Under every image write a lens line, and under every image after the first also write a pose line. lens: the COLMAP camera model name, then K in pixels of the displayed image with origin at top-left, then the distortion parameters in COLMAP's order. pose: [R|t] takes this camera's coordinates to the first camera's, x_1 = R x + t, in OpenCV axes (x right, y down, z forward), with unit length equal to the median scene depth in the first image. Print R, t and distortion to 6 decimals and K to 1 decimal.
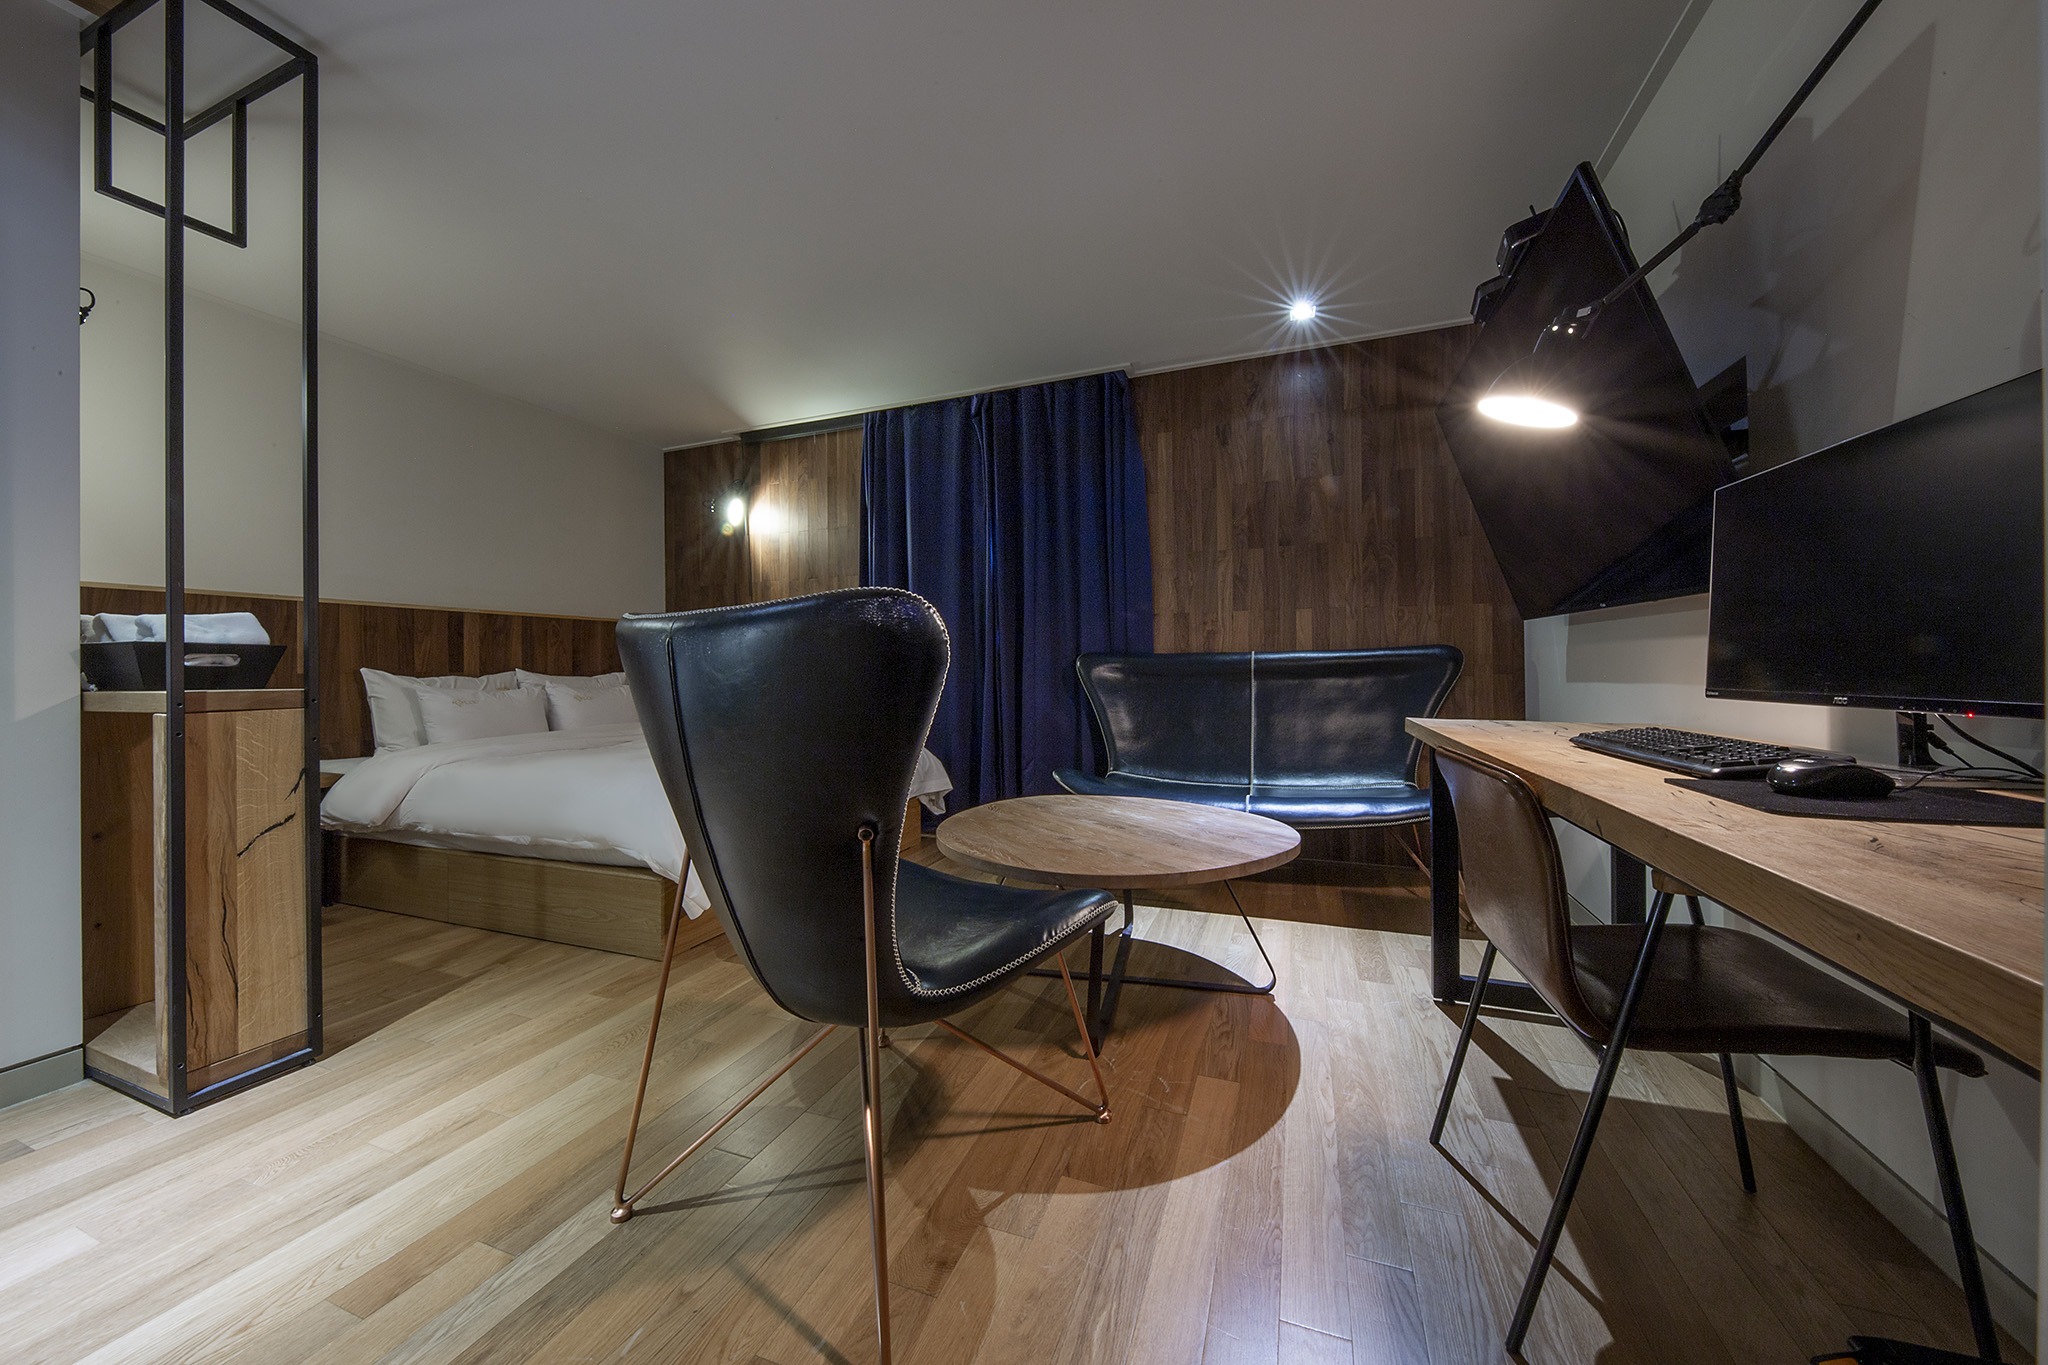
lens RADIAL K [[722.3, 0, 1035.4], [0, 722.3, 684.9], [0, 0, 1]] dist [-0.000175, -0.000154]
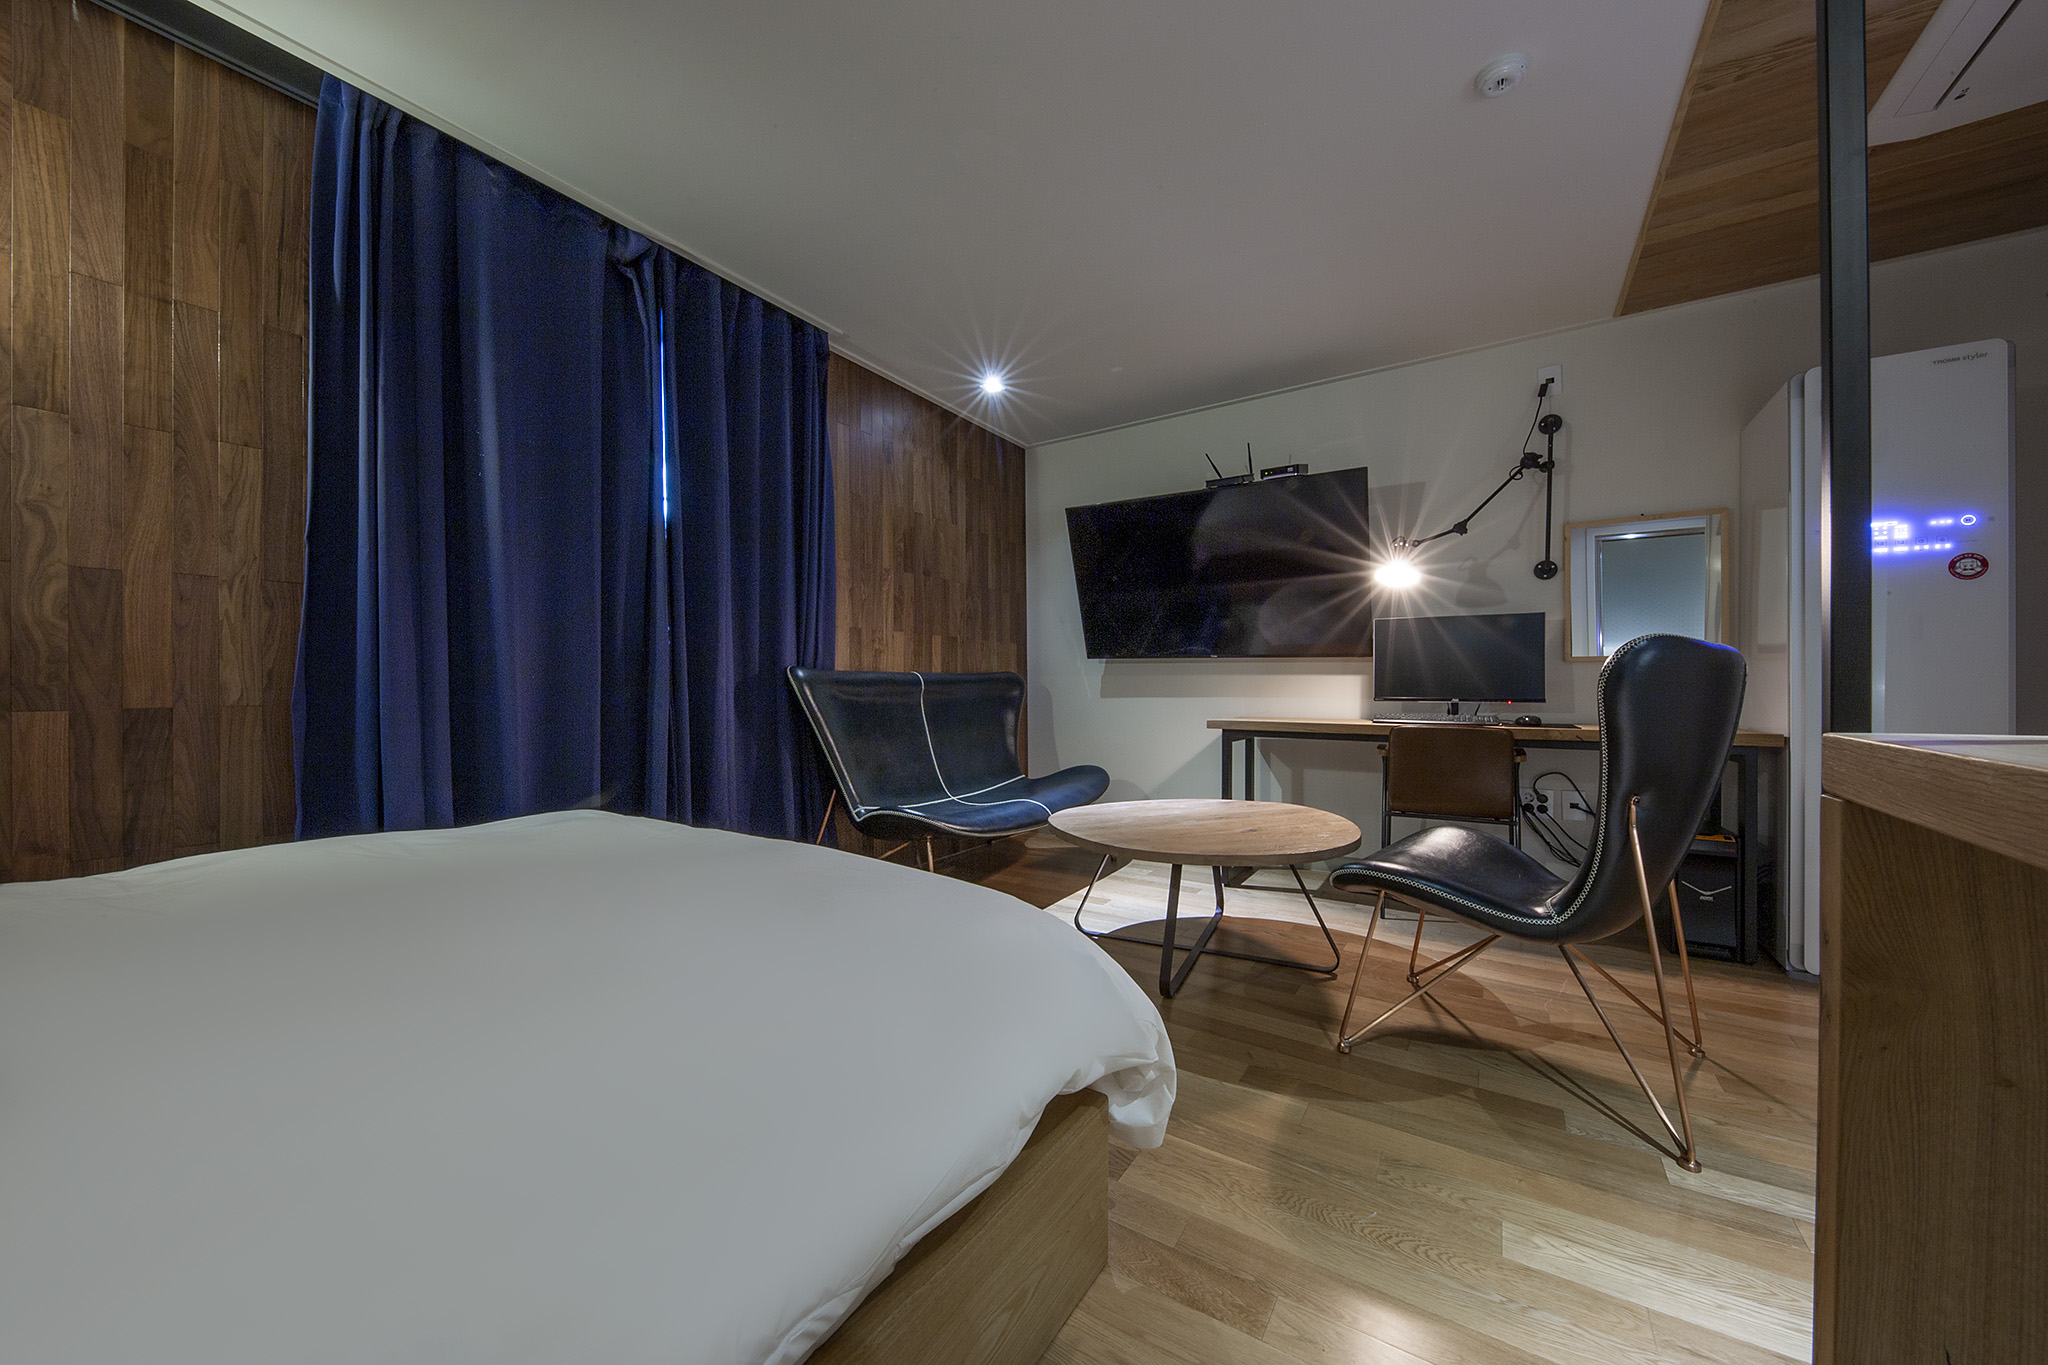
lens RADIAL K [[722.3, 0, 1035.4], [0, 722.3, 684.9], [0, 0, 1]] dist [-0.000175, -0.000154]
pose [[0.213175, 0.013817, 0.976916, -0.675691], [0.021025, 0.999604, -0.018726, -0.005509], [-0.976788, 0.024532, 0.212800, 0.618484]]
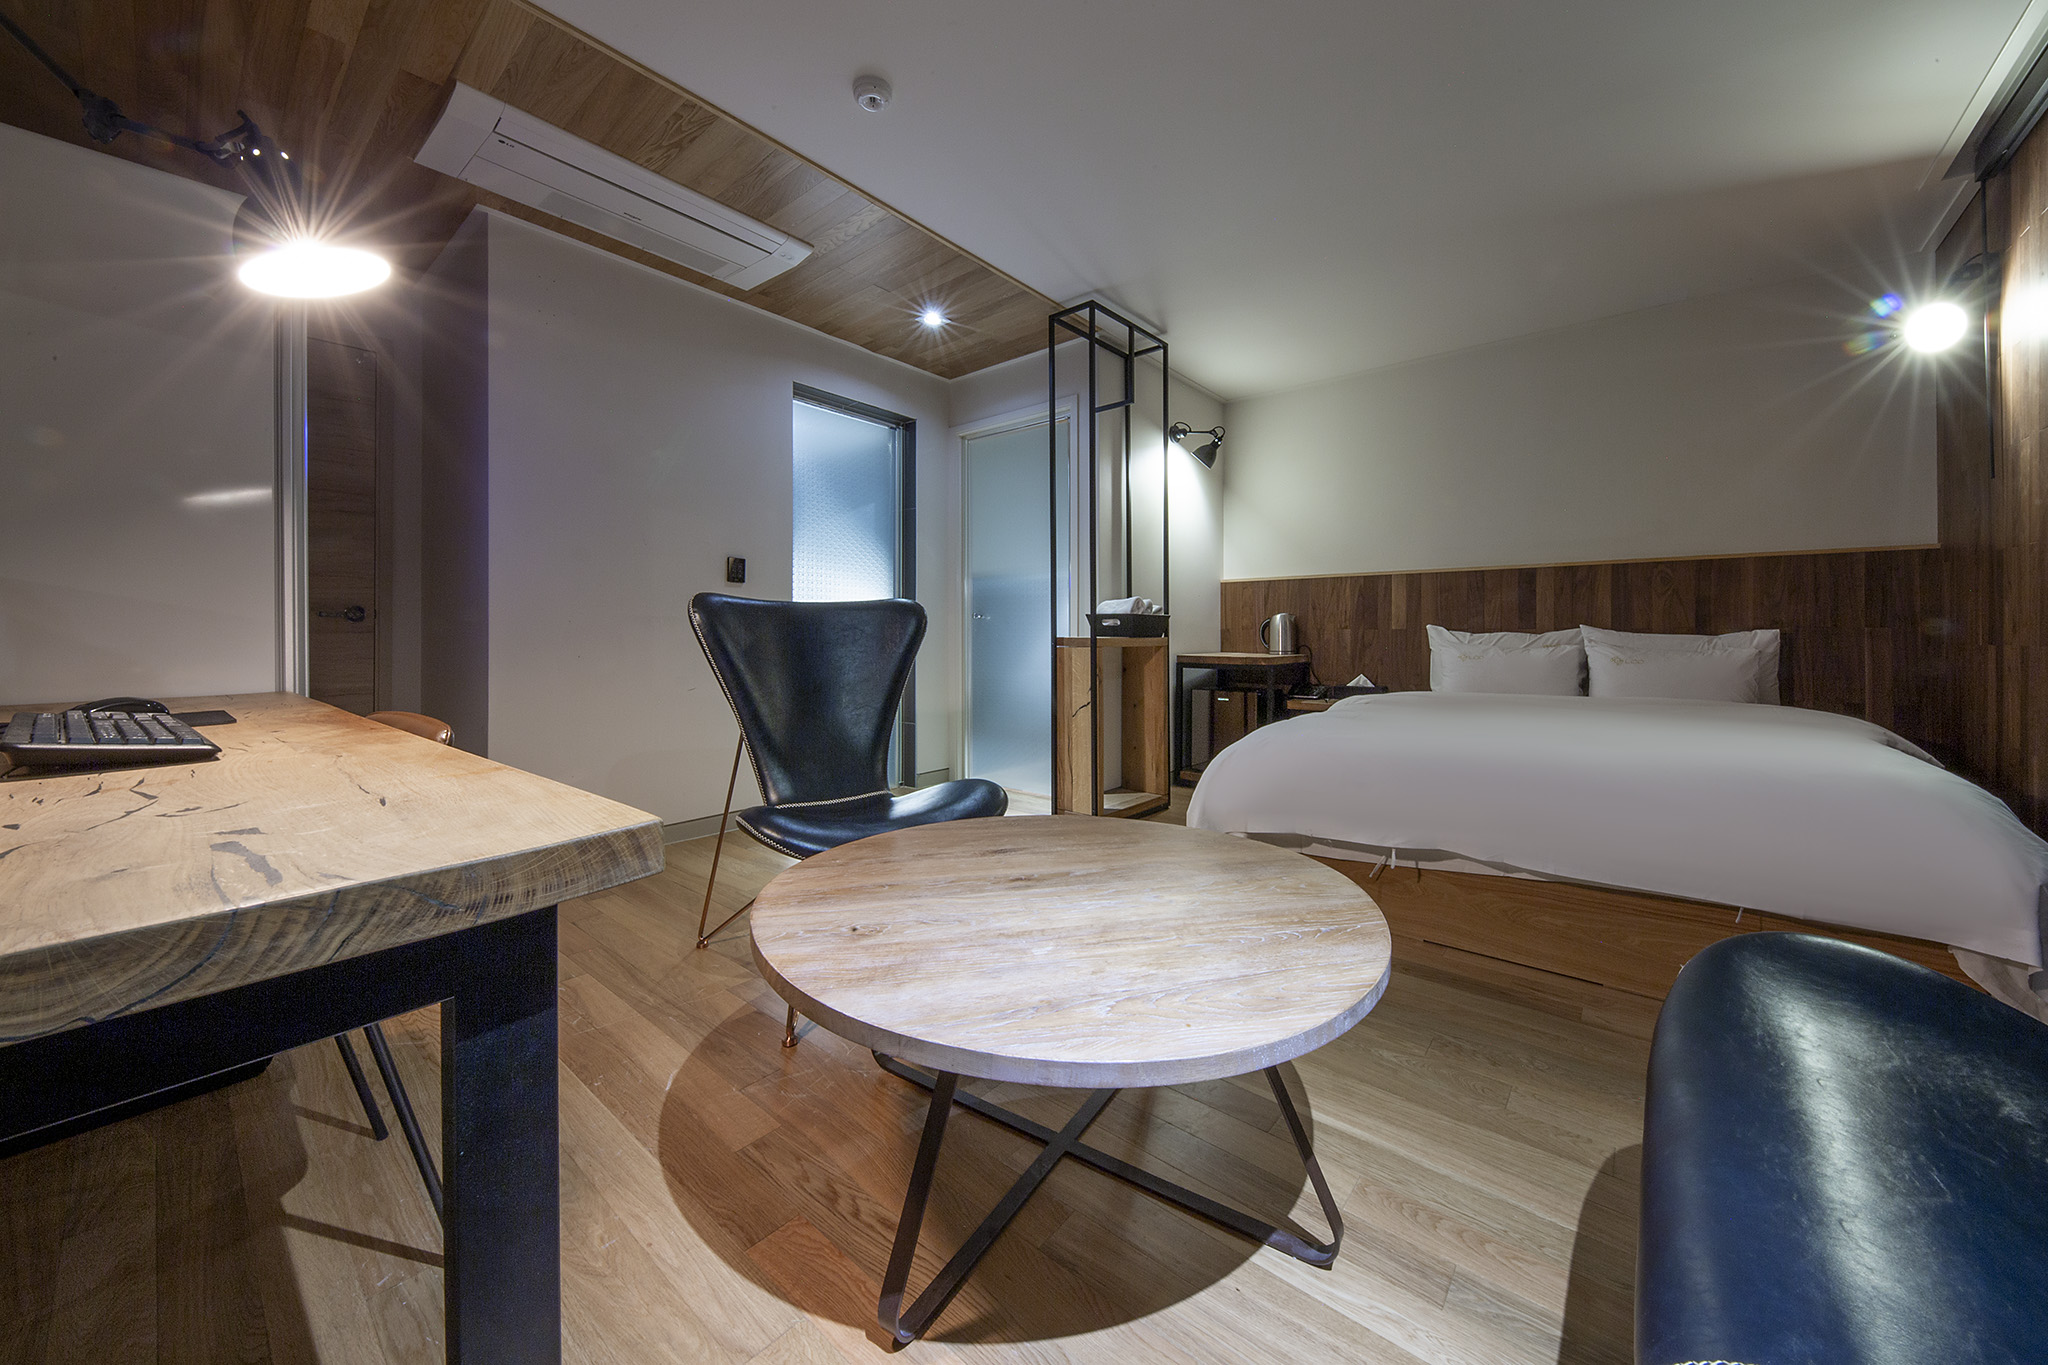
lens RADIAL K [[737.5, 0, 1018.8], [0, 737.5, 631.1], [0, 0, 1]] dist [0.000179, 0.000007]
pose [[-0.345497, 0.010915, -0.938356, 0.437560], [-0.017216, 0.999690, 0.017967, -0.020911], [0.938262, 0.022362, -0.345202, 0.732274]]
